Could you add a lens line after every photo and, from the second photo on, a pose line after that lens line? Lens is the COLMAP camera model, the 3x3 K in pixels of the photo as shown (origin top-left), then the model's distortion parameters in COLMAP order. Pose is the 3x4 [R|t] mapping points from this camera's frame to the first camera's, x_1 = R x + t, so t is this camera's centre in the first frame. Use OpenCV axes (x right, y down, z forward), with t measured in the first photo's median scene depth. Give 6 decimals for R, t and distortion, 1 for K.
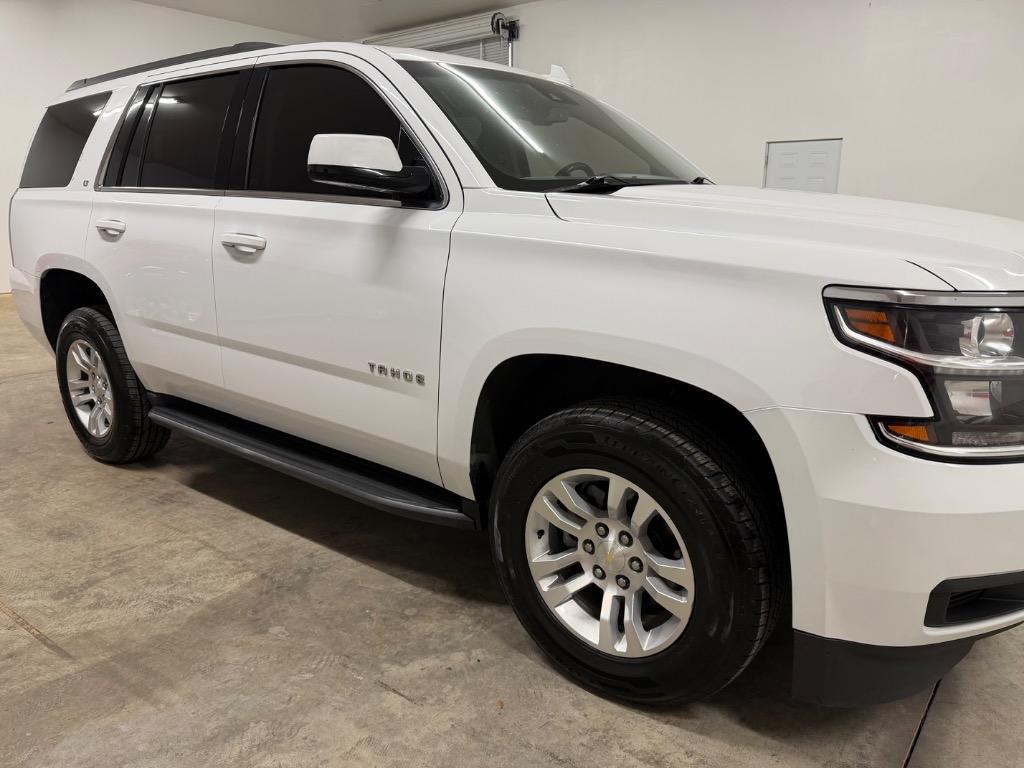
lens RADIAL K [[725.1, 0, 513.0], [0, 725.1, 386.8], [0, 0, 1]] dist [0.053390, -0.075223]
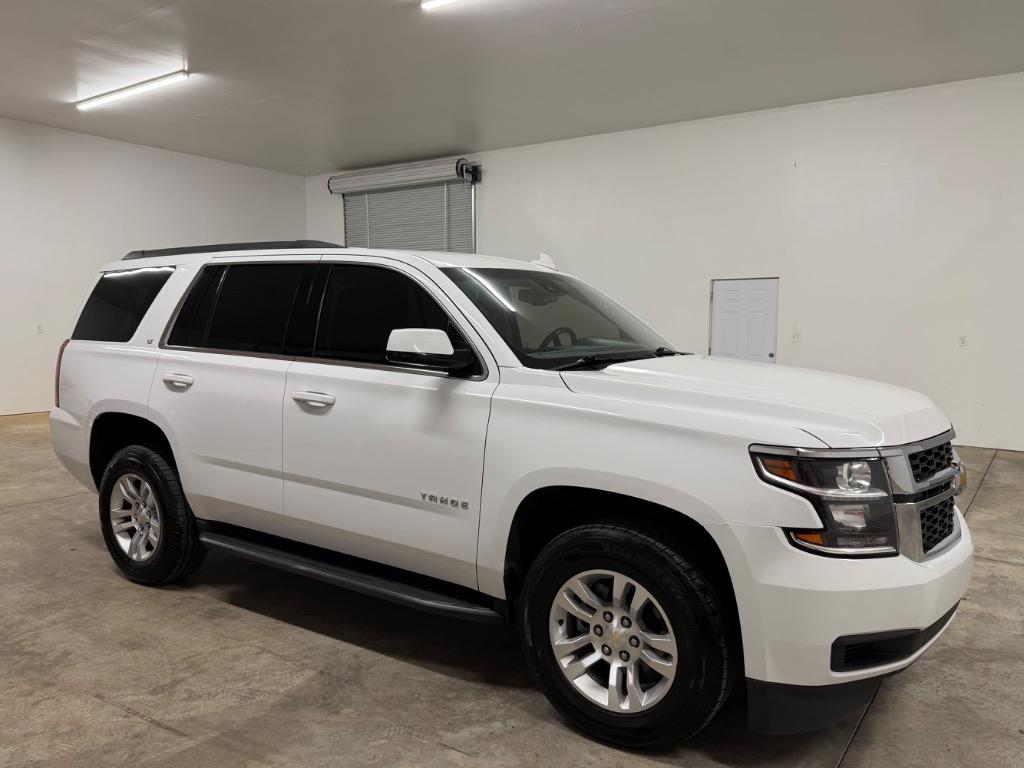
lens RADIAL K [[774.5, 0, 512.0], [0, 774.5, 384.0], [0, 0, 1]] dist [0.074265, -0.114841]
pose [[0.997541, -0.000992, 0.070075, -0.133361], [0.012017, 0.987512, -0.157087, -0.005478], [-0.069044, 0.157543, 0.985096, -0.417077]]
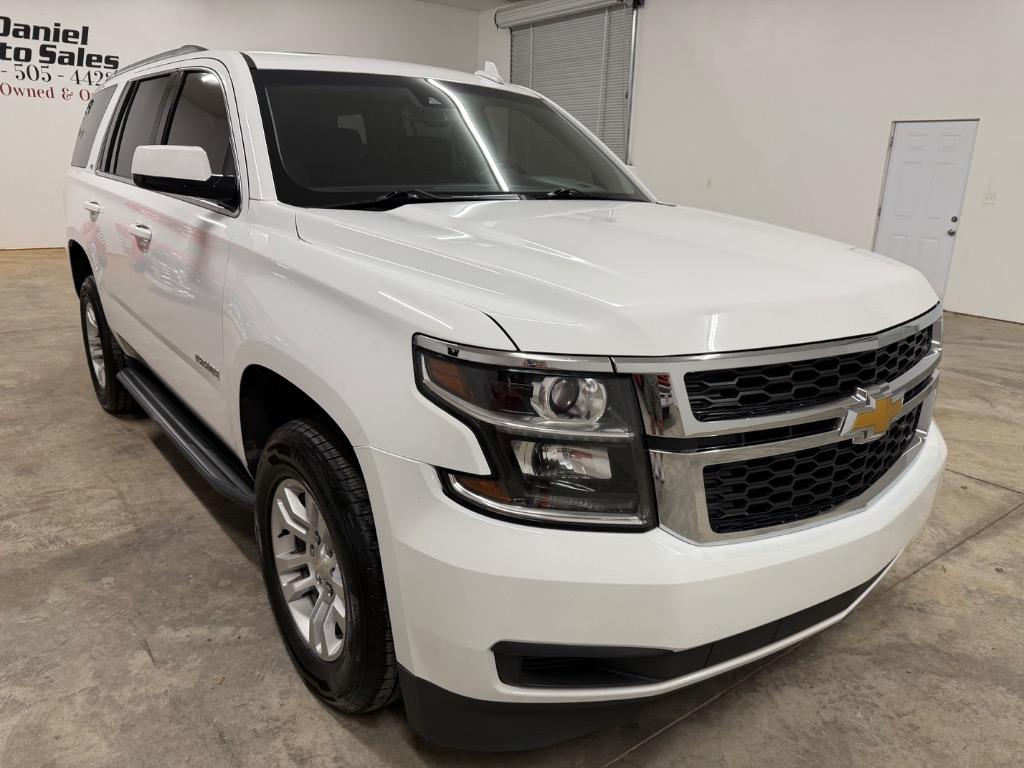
lens RADIAL K [[729.7, 0, 514.1], [0, 729.7, 385.3], [0, 0, 1]] dist [0.031503, -0.042678]
pose [[0.970484, 0.095699, -0.221363, 0.510654], [-0.085811, 0.994853, 0.053886, -0.085645], [0.225380, -0.033300, 0.973702, 0.035670]]
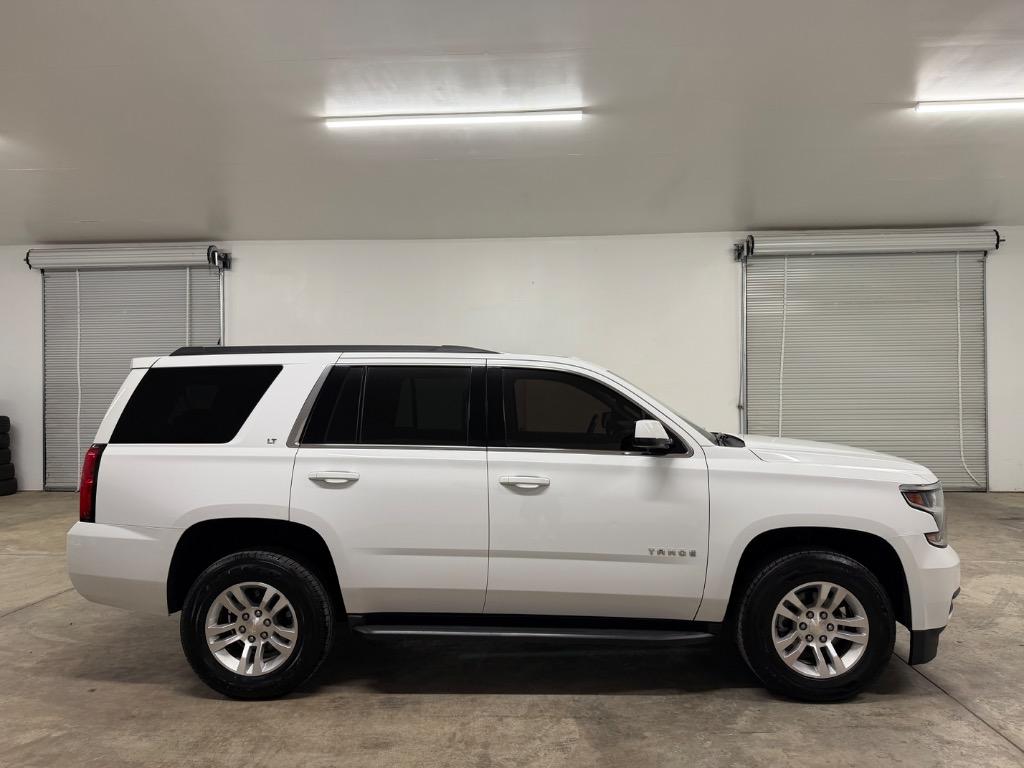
lens RADIAL K [[725.1, 0, 513.0], [0, 725.1, 386.8], [0, 0, 1]] dist [0.053390, -0.075223]
pose [[0.810202, -0.002379, 0.586145, -1.426425], [0.151345, 0.966932, -0.205273, -0.098148], [-0.566275, 0.255022, 0.783771, -0.222110]]
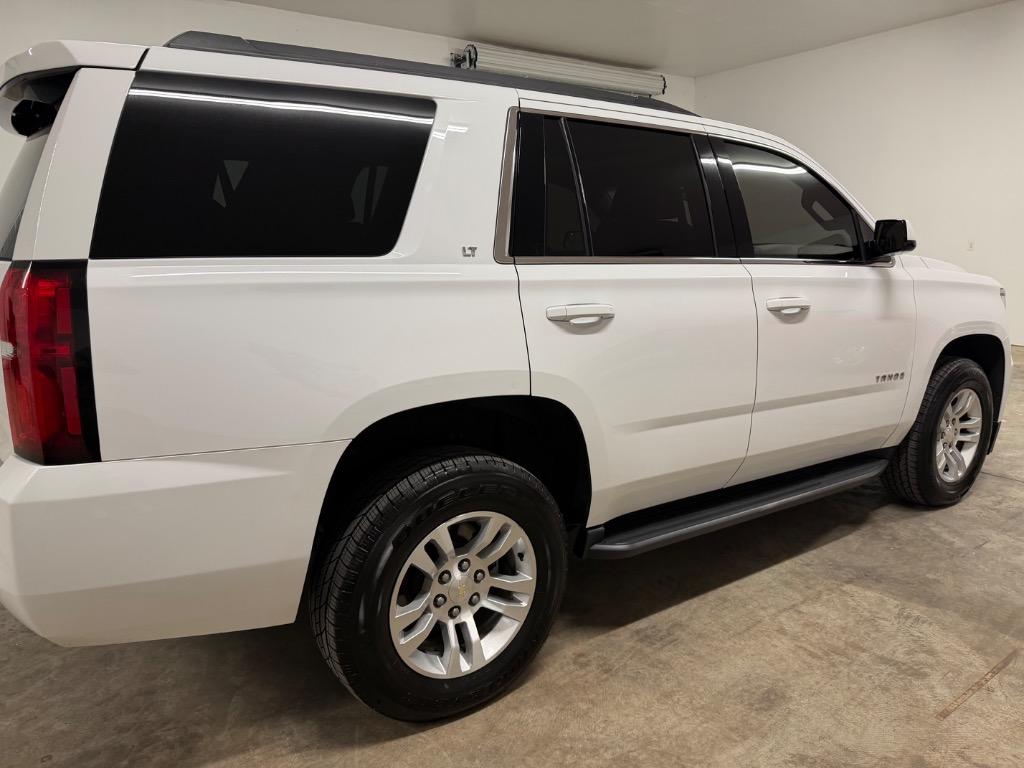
lens RADIAL K [[725.1, 0, 513.0], [0, 725.1, 386.8], [0, 0, 1]] dist [0.053390, -0.075223]
pose [[0.293628, -0.193337, 0.936164, -1.729726], [0.236272, 0.963626, 0.124901, -0.355312], [-0.926260, 0.184515, 0.328628, 1.189297]]
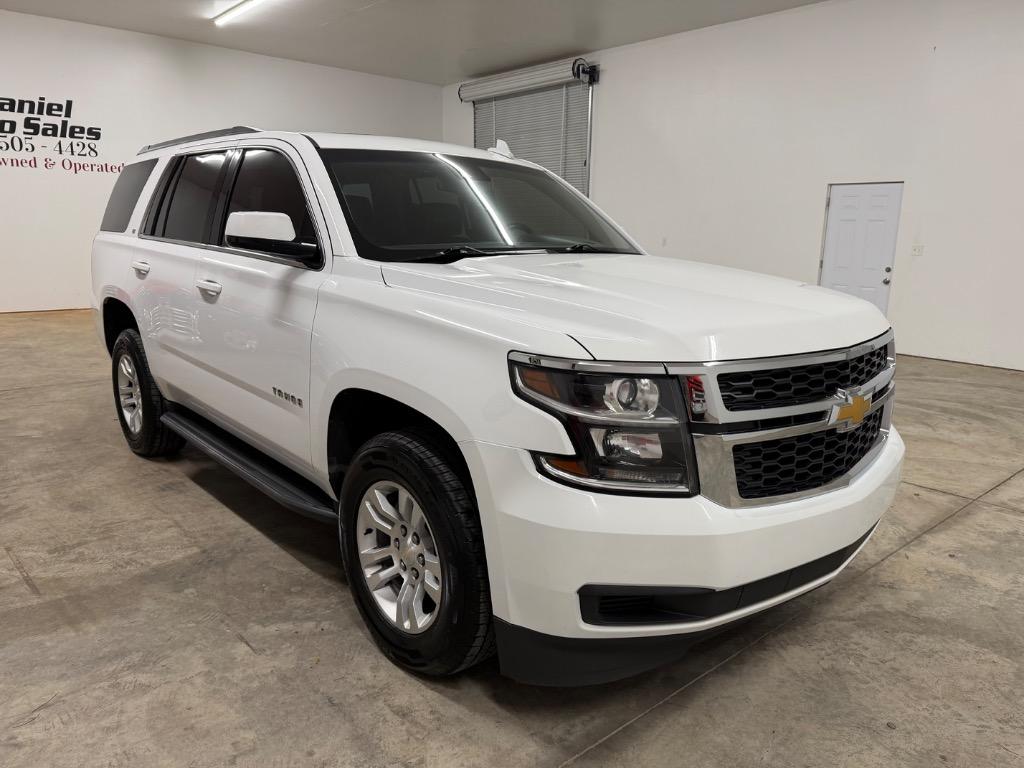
lens RADIAL K [[725.1, 0, 513.0], [0, 725.1, 386.8], [0, 0, 1]] dist [0.053390, -0.075223]
pose [[0.984404, 0.054873, -0.167147, 0.423832], [-0.060111, 0.997841, -0.026441, -0.025243], [0.165335, 0.036076, 0.985577, -0.182413]]
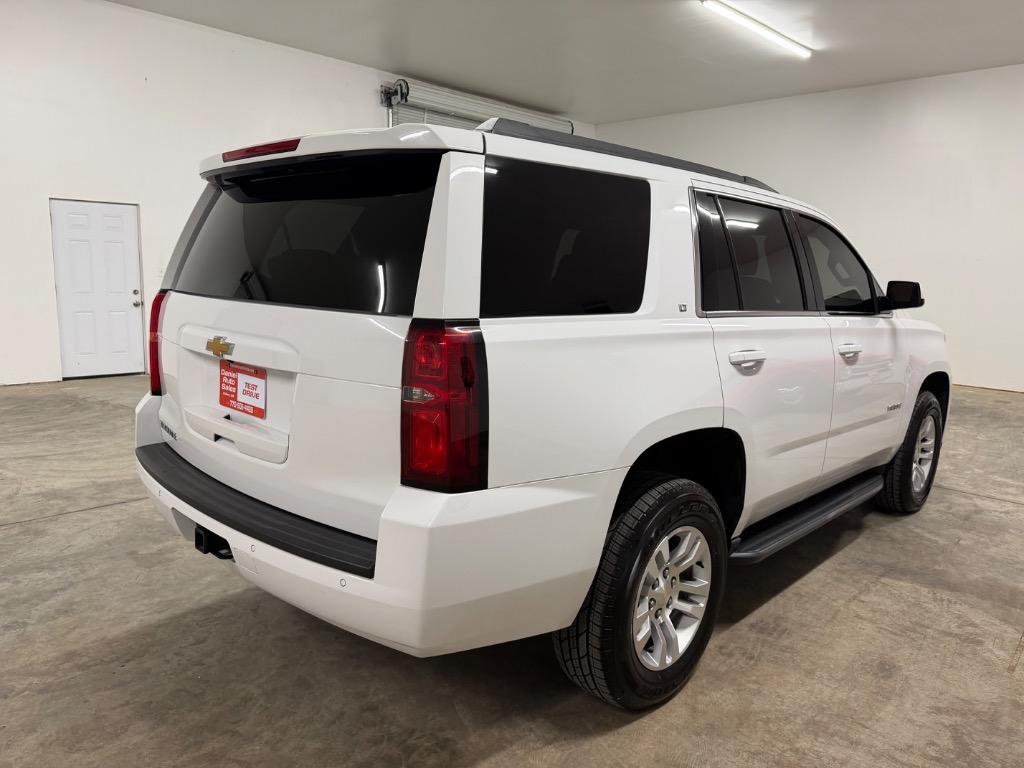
lens RADIAL K [[729.7, 0, 514.1], [0, 729.7, 385.3], [0, 0, 1]] dist [0.031503, -0.042678]
pose [[0.093073, -0.161254, 0.982514, -1.980267], [0.210209, 0.967737, 0.138916, -0.509072], [-0.973216, 0.193604, 0.123968, 1.635183]]
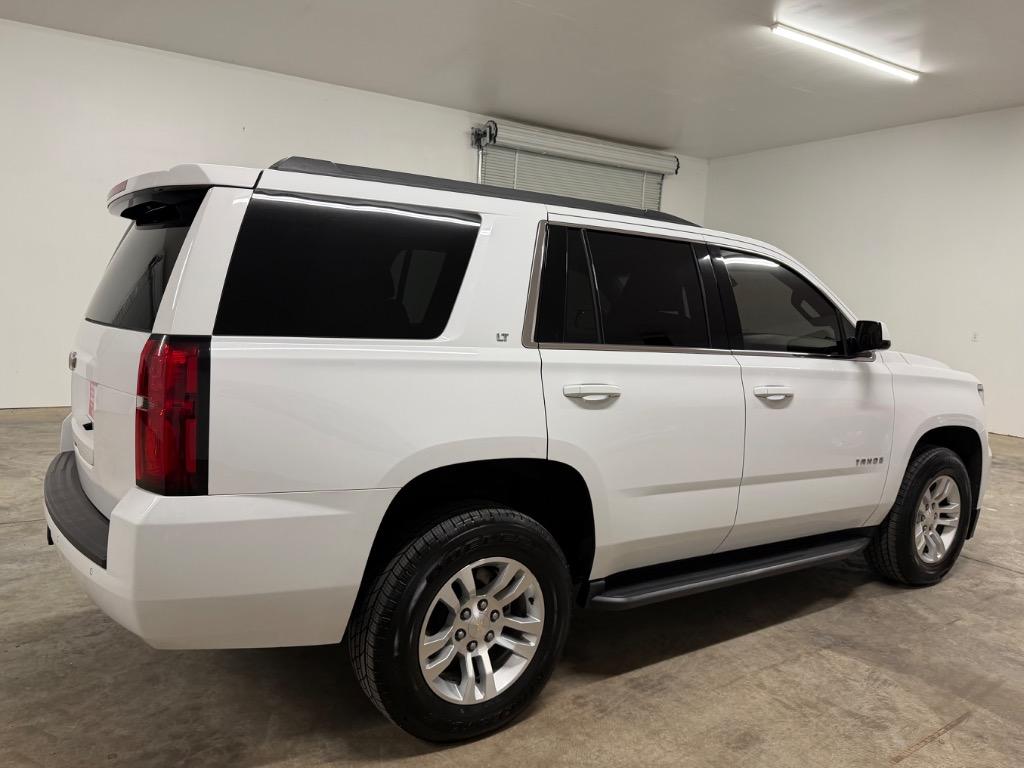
lens RADIAL K [[763.6, 0, 514.8], [0, 763.6, 387.8], [0, 0, 1]] dist [0.060447, -0.093352]
pose [[0.298126, -0.096320, 0.949654, -1.955522], [0.188159, 0.981305, 0.040461, -0.385531], [-0.935798, 0.166624, 0.310676, 1.144640]]
